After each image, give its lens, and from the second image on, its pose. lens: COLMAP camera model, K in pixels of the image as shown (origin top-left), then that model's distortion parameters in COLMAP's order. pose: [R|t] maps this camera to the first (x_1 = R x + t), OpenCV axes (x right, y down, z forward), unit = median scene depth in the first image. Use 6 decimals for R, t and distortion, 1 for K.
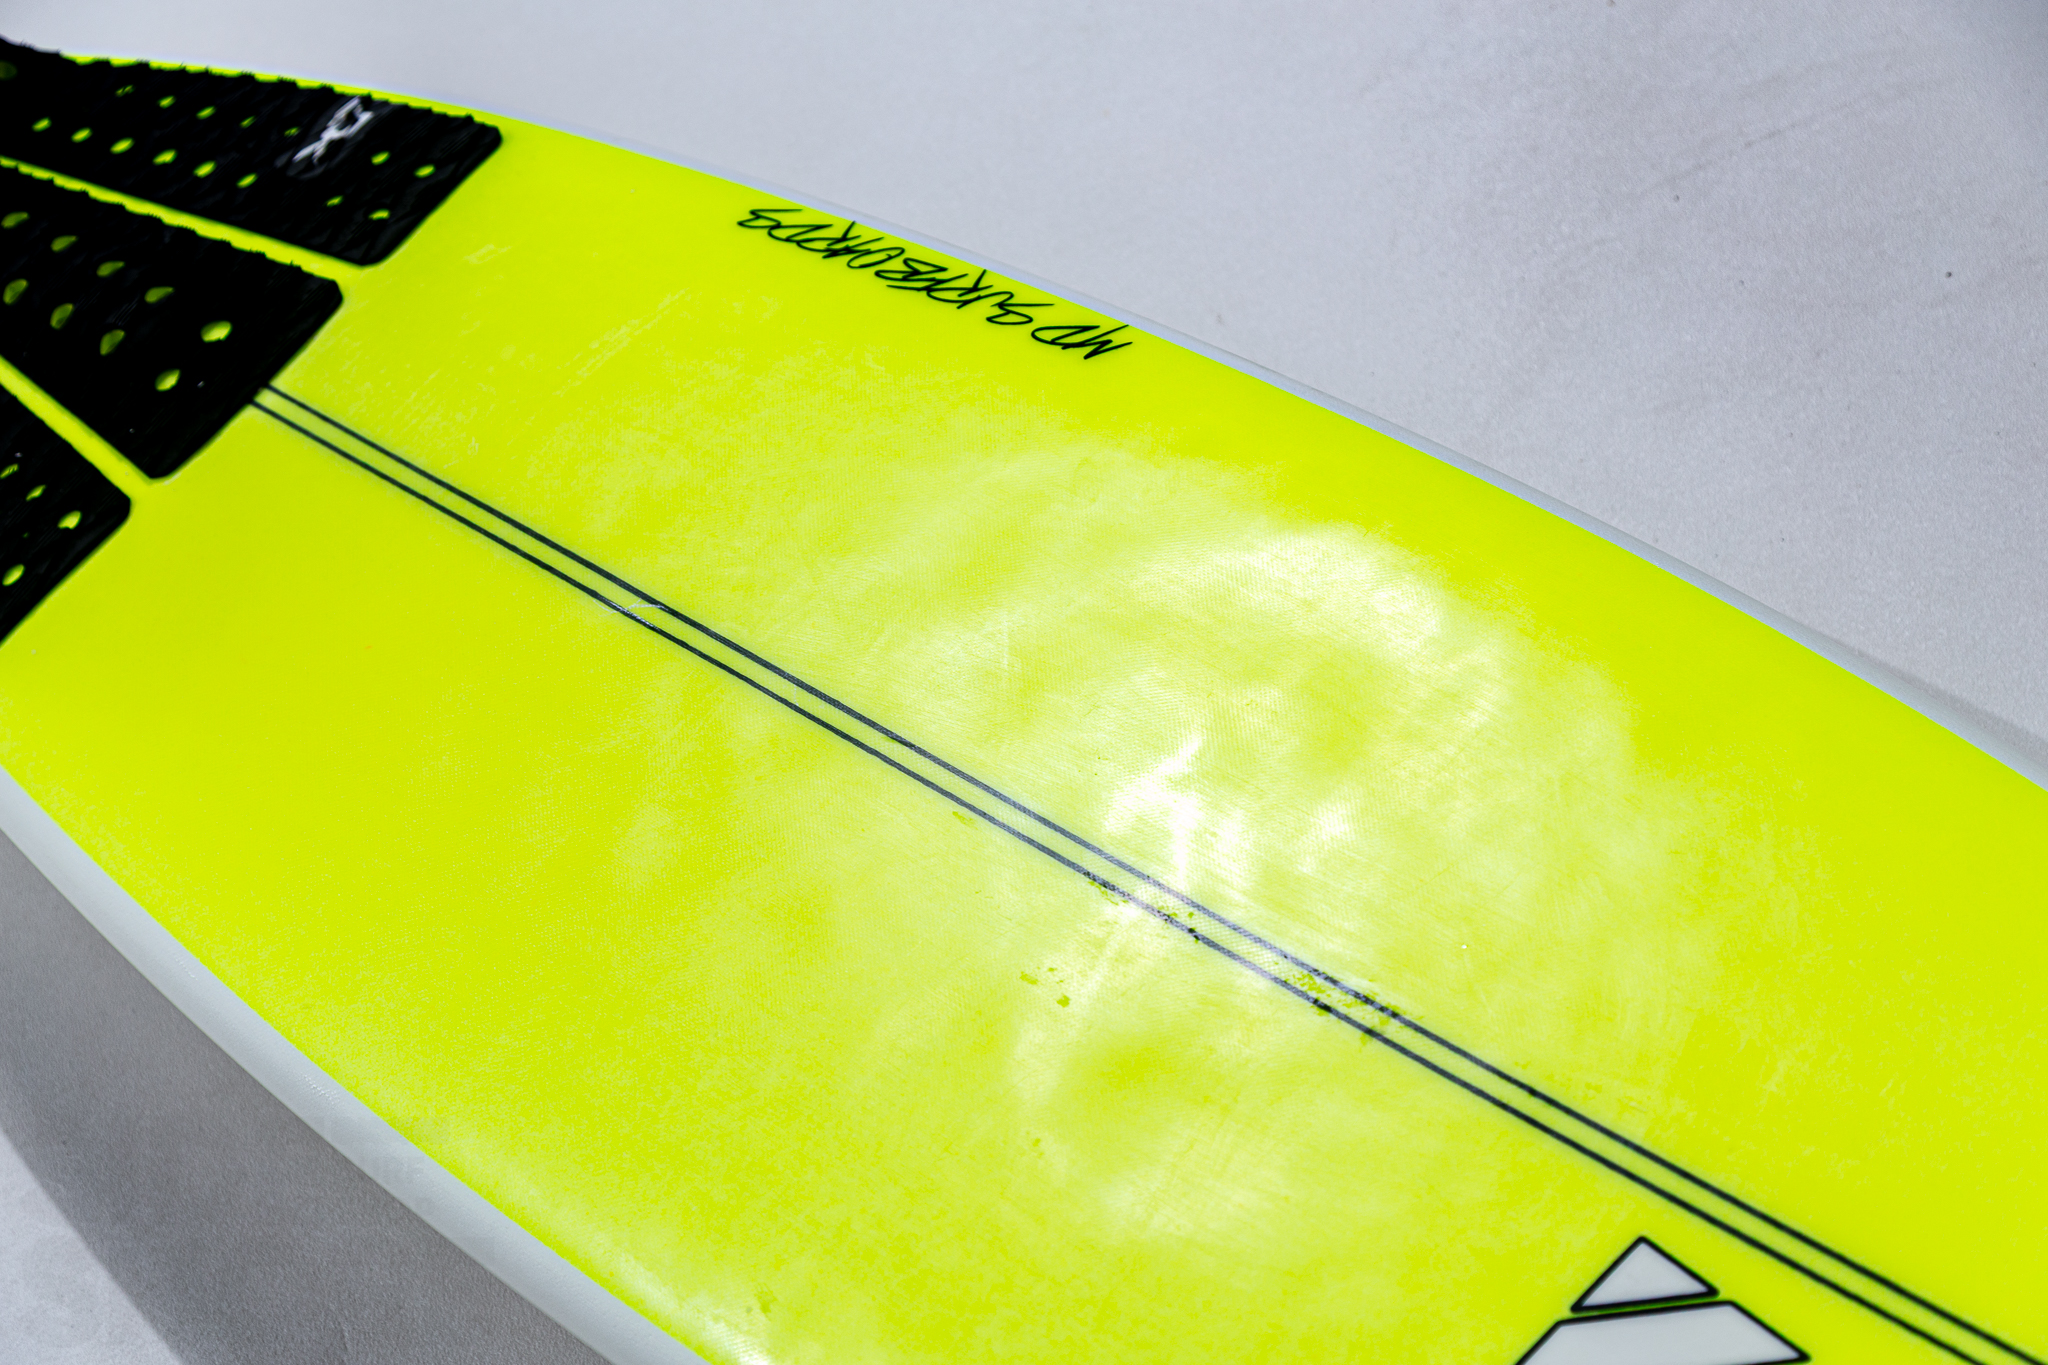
lens RADIAL K [[4190.9, 0, 1031.2], [0, 4190.9, 697.4], [0, 0, 1]] dist [-0.207587, 0.000000]
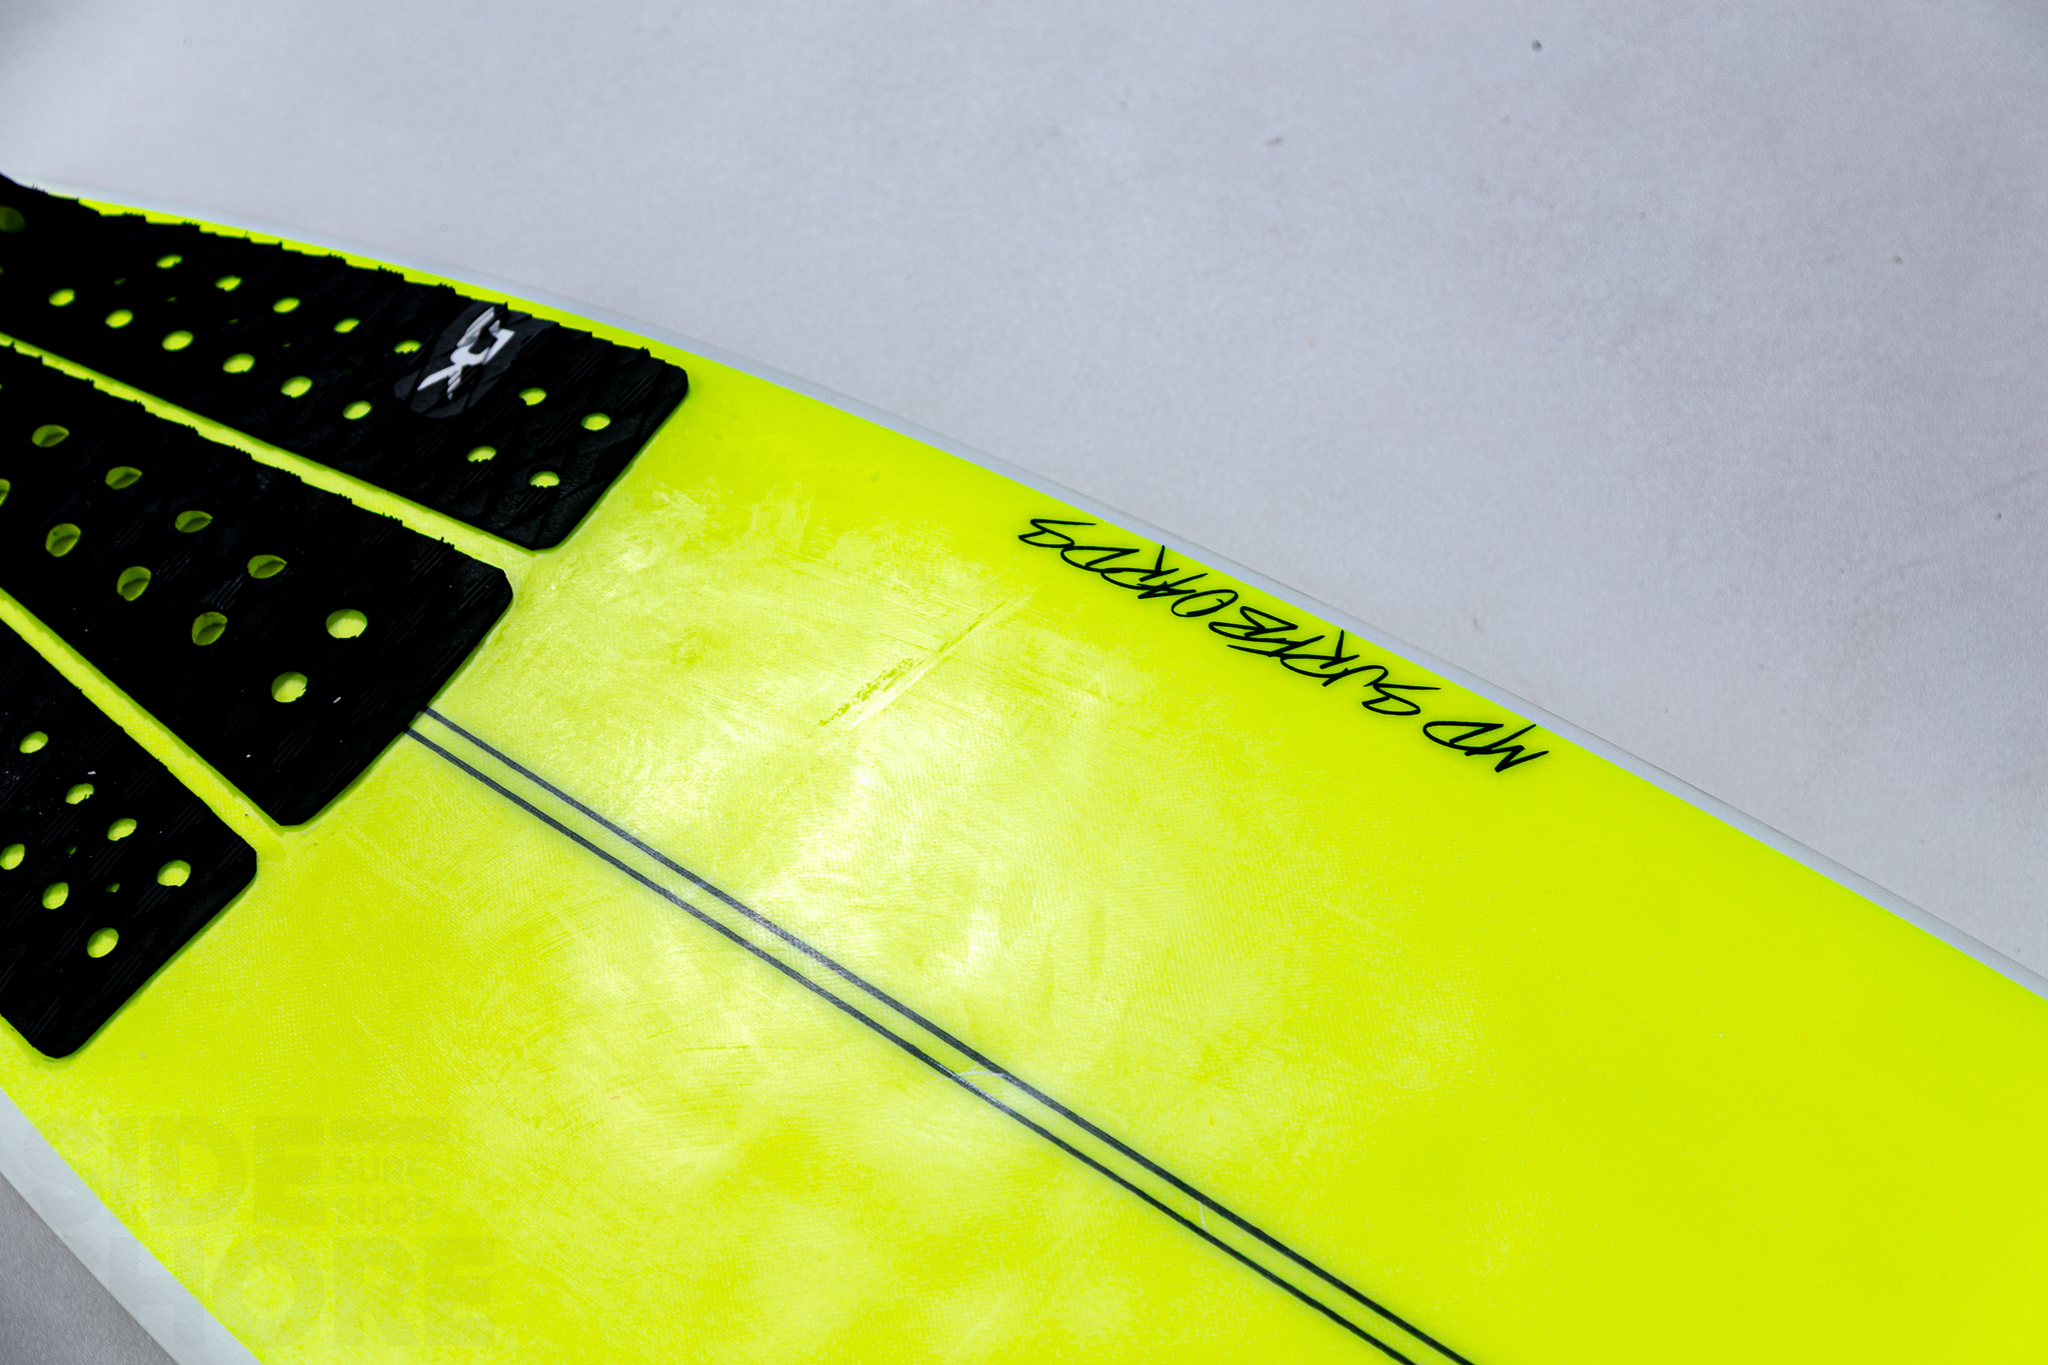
lens RADIAL K [[4190.9, 0, 1025.6], [0, 4190.9, 667.6], [0, 0, 1]] dist [-0.207587, 0.000000]
pose [[0.981612, 0.049102, 0.184464, -0.218884], [-0.060011, 0.996735, 0.054023, -0.132741], [-0.181209, -0.064099, 0.981353, 0.198428]]
